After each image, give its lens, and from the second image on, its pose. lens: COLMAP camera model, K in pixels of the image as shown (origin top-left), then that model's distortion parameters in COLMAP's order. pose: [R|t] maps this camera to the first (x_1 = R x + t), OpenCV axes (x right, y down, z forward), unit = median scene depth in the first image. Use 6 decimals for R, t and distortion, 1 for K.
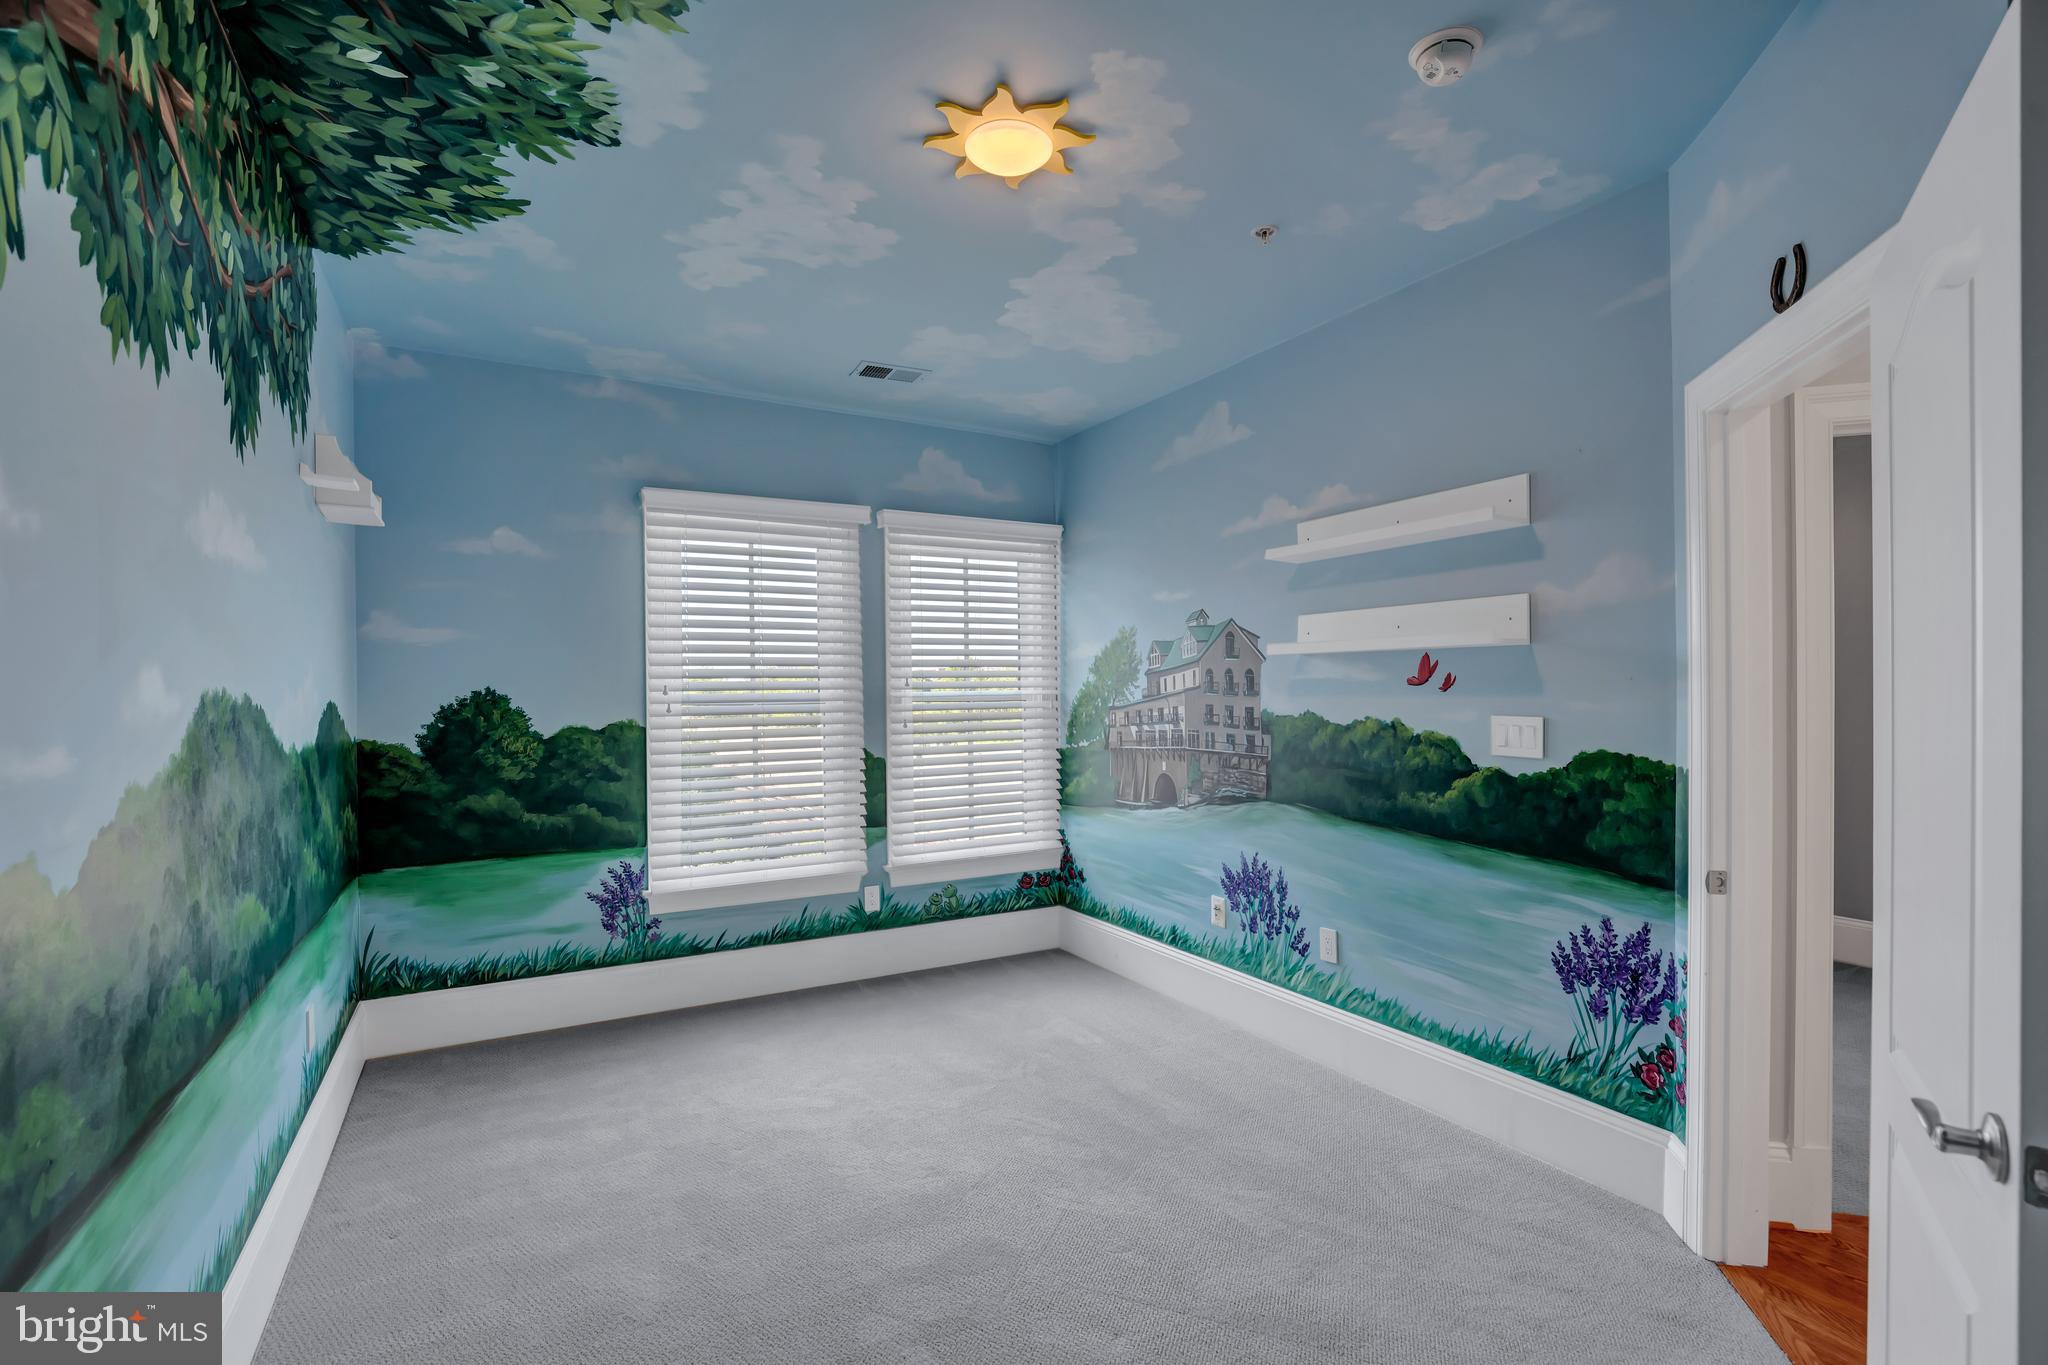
lens RADIAL K [[947.7, 0, 1024.0], [0, 947.7, 682.5], [0, 0, 1]] dist [-0.022365, -0.000010]
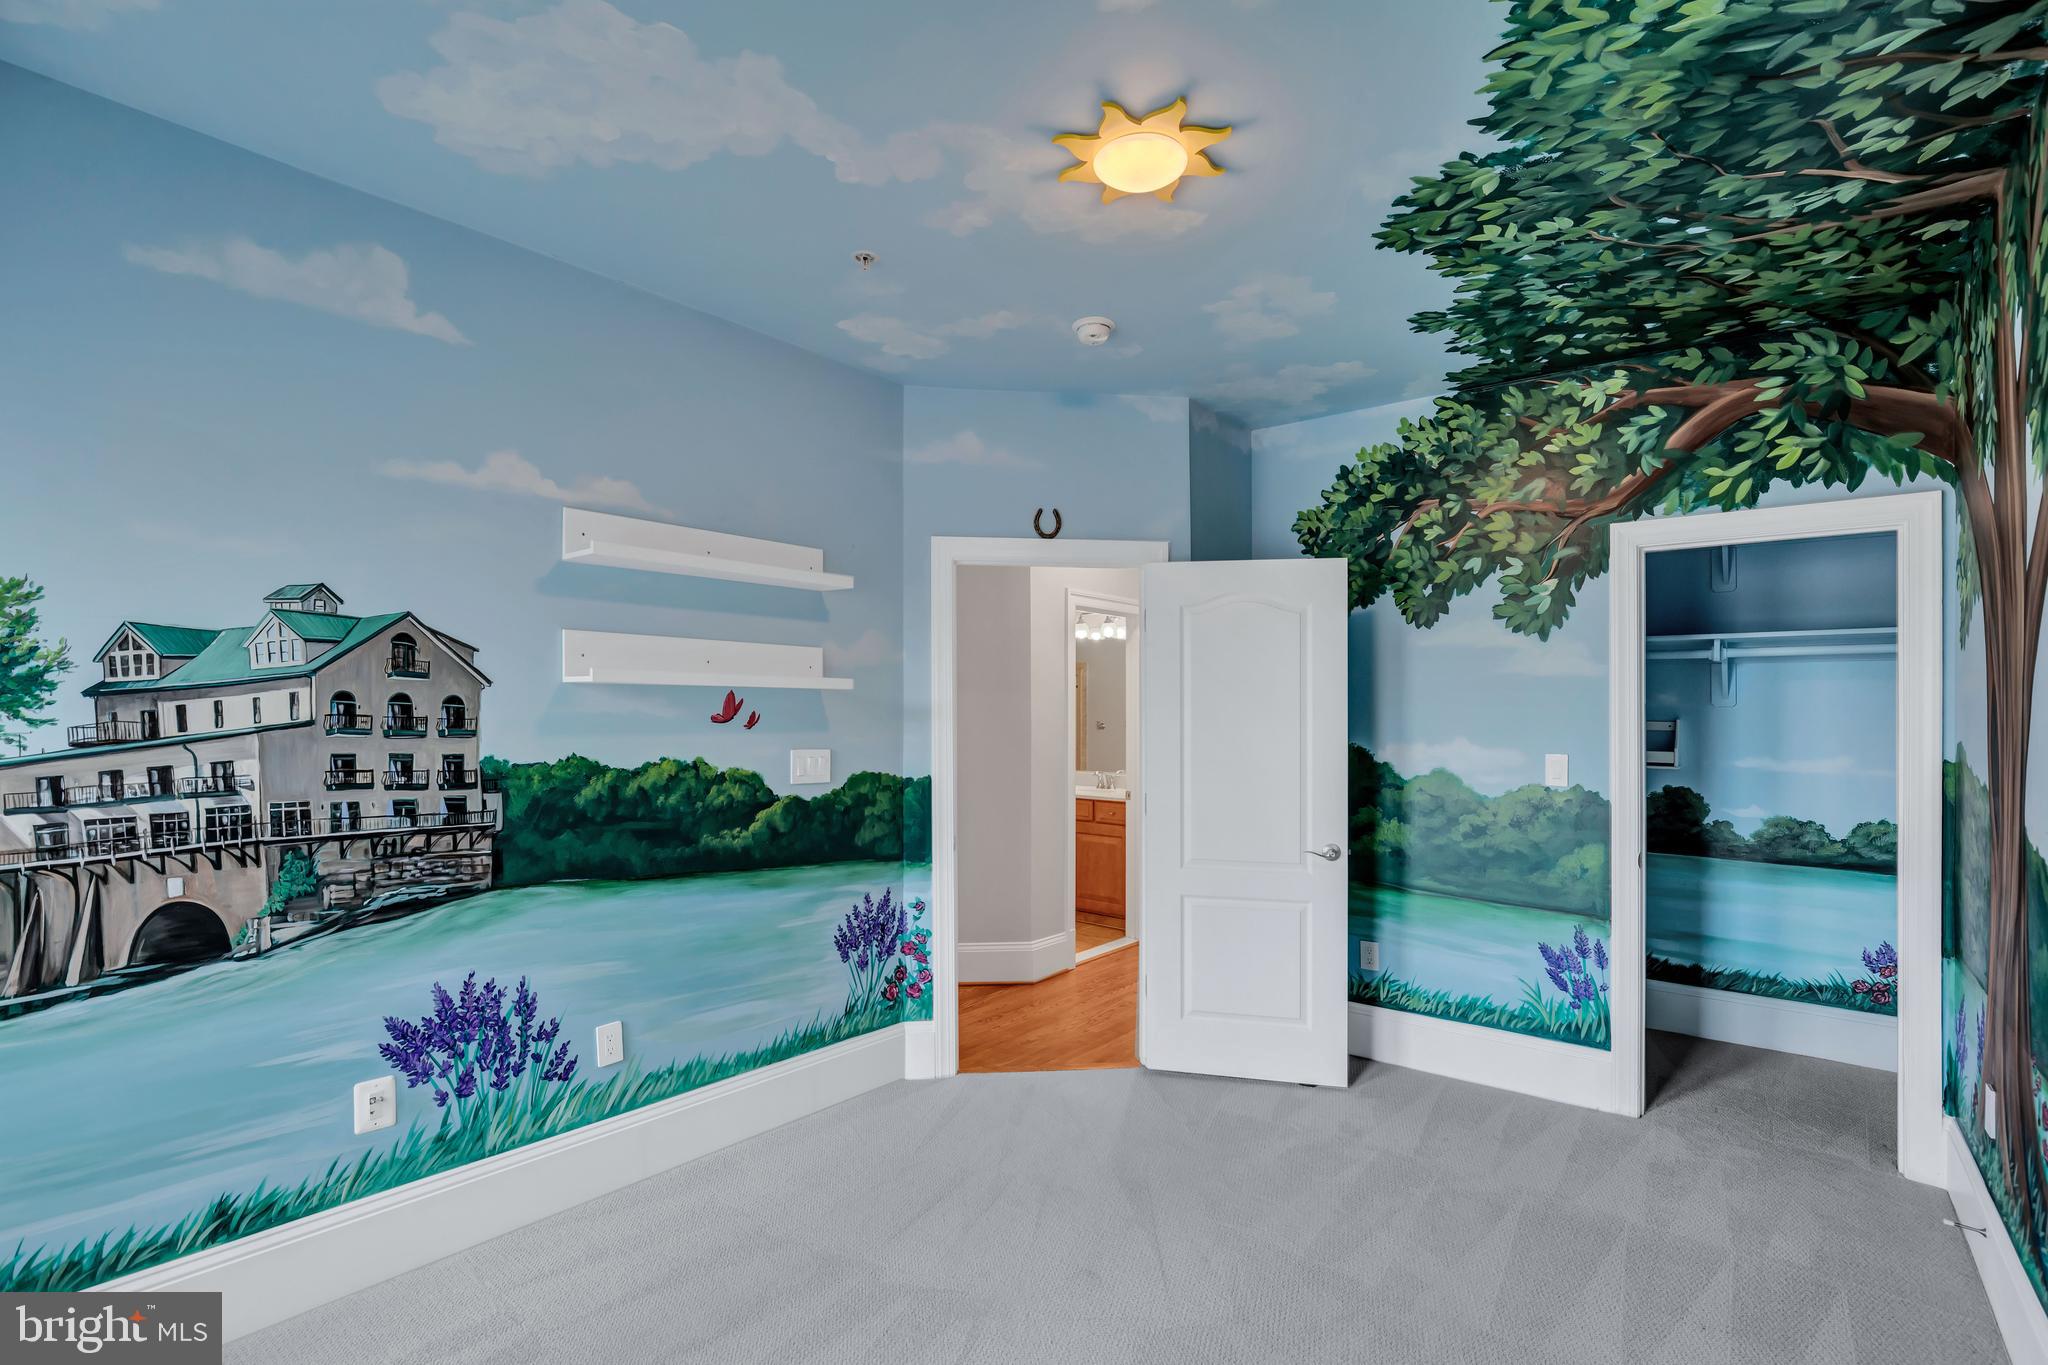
lens RADIAL K [[947.7, 0, 1024.0], [0, 947.7, 682.5], [0, 0, 1]] dist [-0.022365, -0.000010]
pose [[-0.364760, 0.036227, 0.930397, -0.552795], [-0.011179, 0.999000, -0.043280, 0.000117], [-0.931034, -0.026187, -0.363991, 0.945606]]
